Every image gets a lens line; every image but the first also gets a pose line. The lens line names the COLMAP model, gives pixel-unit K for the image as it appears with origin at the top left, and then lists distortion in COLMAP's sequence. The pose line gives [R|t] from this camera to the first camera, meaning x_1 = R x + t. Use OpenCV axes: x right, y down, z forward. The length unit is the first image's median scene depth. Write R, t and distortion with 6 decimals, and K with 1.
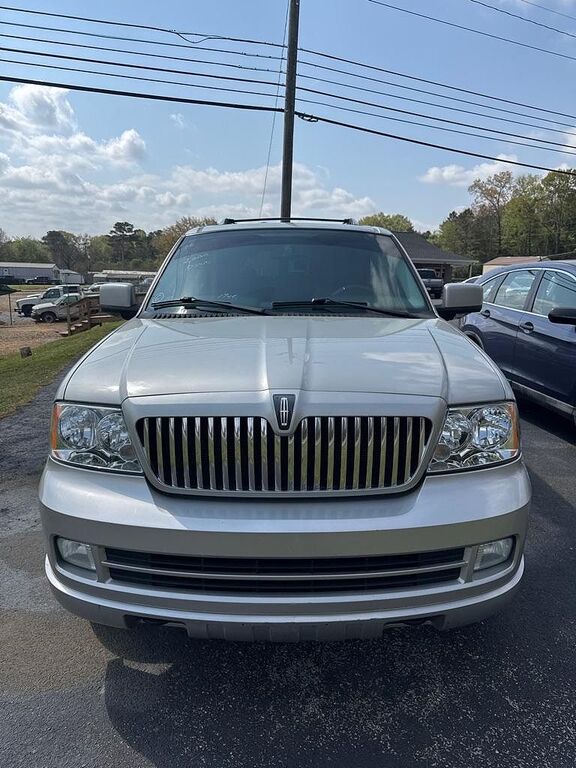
lens RADIAL K [[582.8, 0, 289.5], [0, 582.8, 387.7], [0, 0, 1]] dist [0.008138, 0.005031]
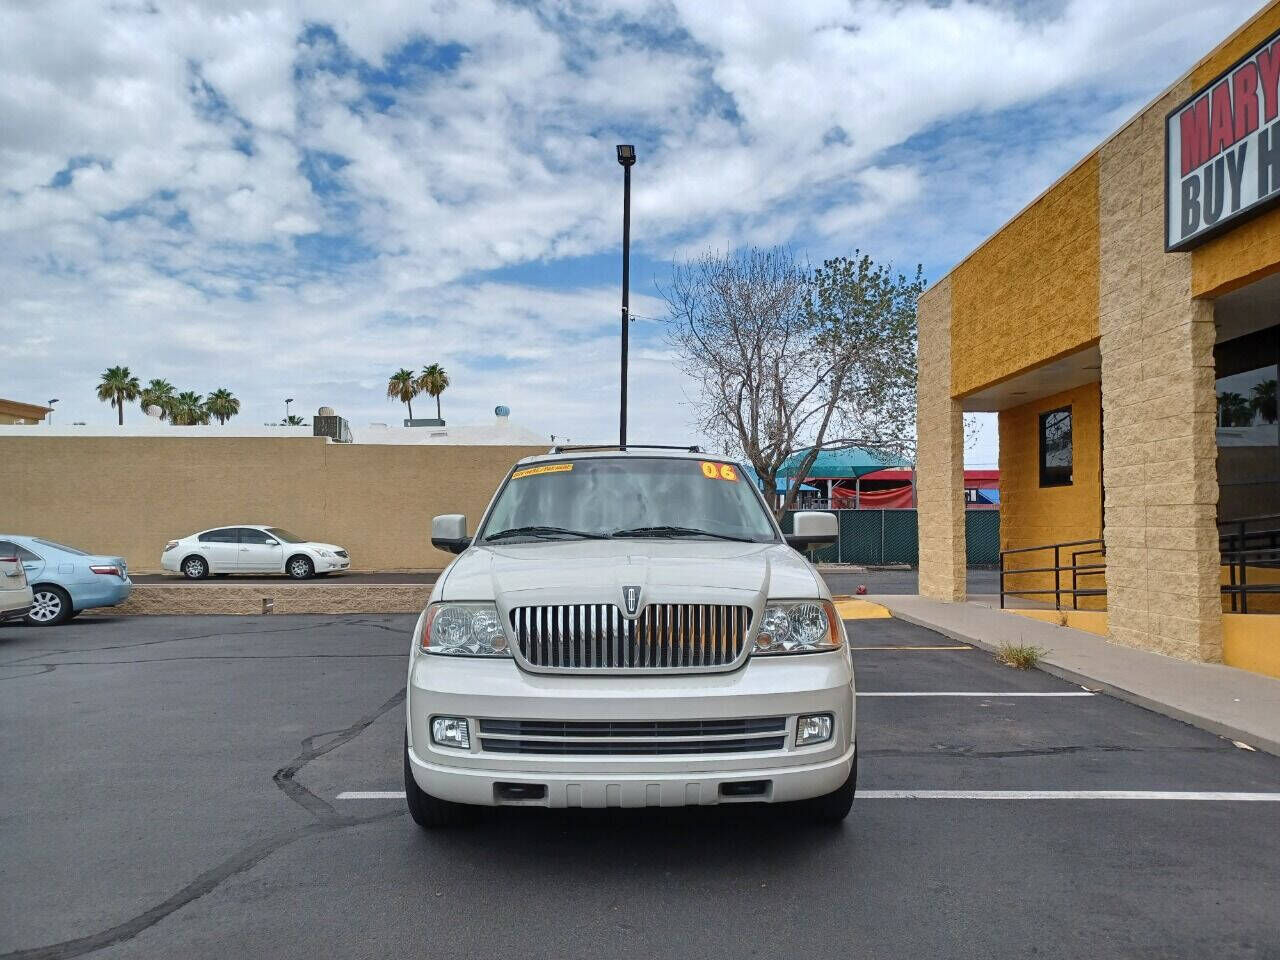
lens RADIAL K [[971.3, 0, 645.3], [0, 971.3, 479.0], [0, 0, 1]] dist [0.008138, 0.005031]
pose [[0.999614, -0.005959, 0.027153, -0.032824], [0.012367, 0.970096, -0.242406, 0.281883], [-0.024897, 0.242648, 0.969795, -1.024803]]
